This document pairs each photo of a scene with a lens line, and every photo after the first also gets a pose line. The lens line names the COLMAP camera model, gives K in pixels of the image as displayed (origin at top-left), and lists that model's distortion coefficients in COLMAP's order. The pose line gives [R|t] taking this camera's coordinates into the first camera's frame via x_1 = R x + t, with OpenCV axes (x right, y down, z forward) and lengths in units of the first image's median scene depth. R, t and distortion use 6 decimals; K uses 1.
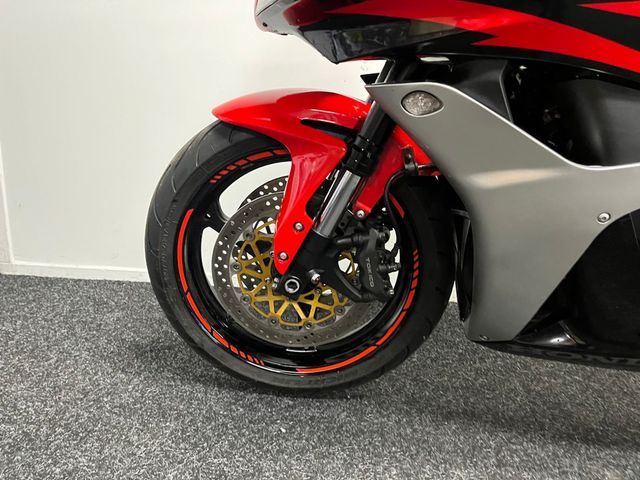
lens RADIAL K [[481.3, 0, 321.2], [0, 481.3, 245.1], [0, 0, 1]] dist [0.088957, -0.120597]
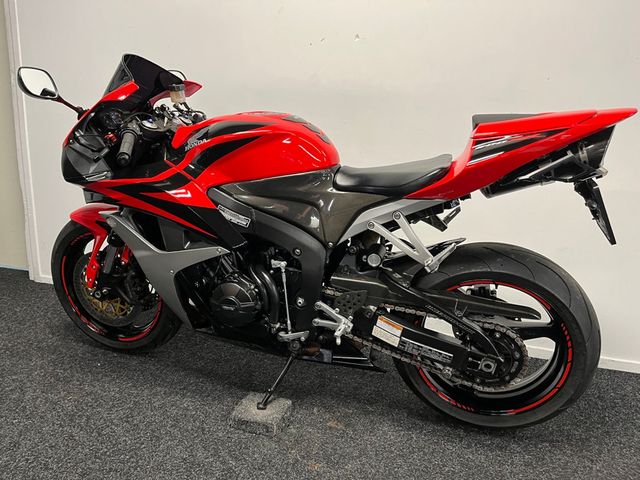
lens RADIAL K [[481.3, 0, 321.2], [0, 481.3, 245.1], [0, 0, 1]] dist [0.088957, -0.120597]
pose [[0.970708, 0.044493, -0.236105, 1.305174], [-0.056011, 0.997534, -0.042298, -0.091852], [0.233640, 0.054283, 0.970807, -0.822207]]
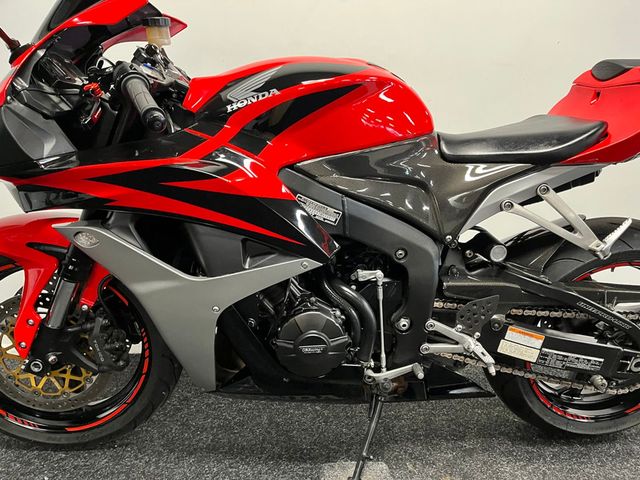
lens RADIAL K [[481.3, 0, 321.2], [0, 481.3, 245.1], [0, 0, 1]] dist [0.088957, -0.120597]
pose [[0.990286, -0.063184, 0.123857, 0.509233], [0.070044, 0.996196, -0.051835, -0.108195], [-0.120110, 0.060006, 0.990945, -0.370862]]
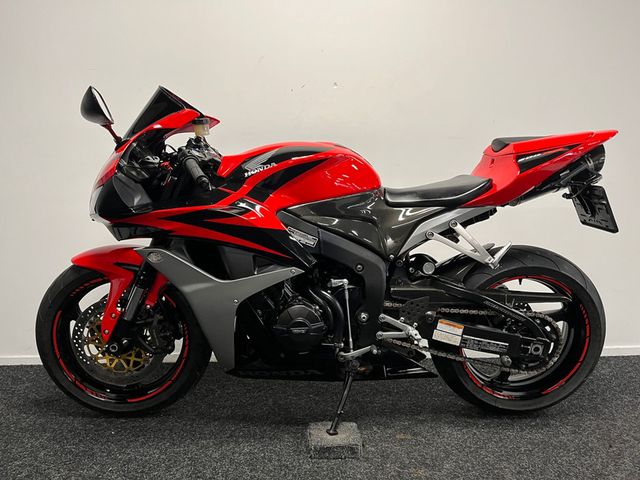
lens RADIAL K [[481.3, 0, 321.2], [0, 481.3, 245.1], [0, 0, 1]] dist [0.088957, -0.120597]
pose [[0.994196, -0.057864, 0.090693, 0.552662], [0.073387, 0.981207, -0.178457, 0.083323], [-0.078662, 0.184077, 0.979759, -0.931122]]
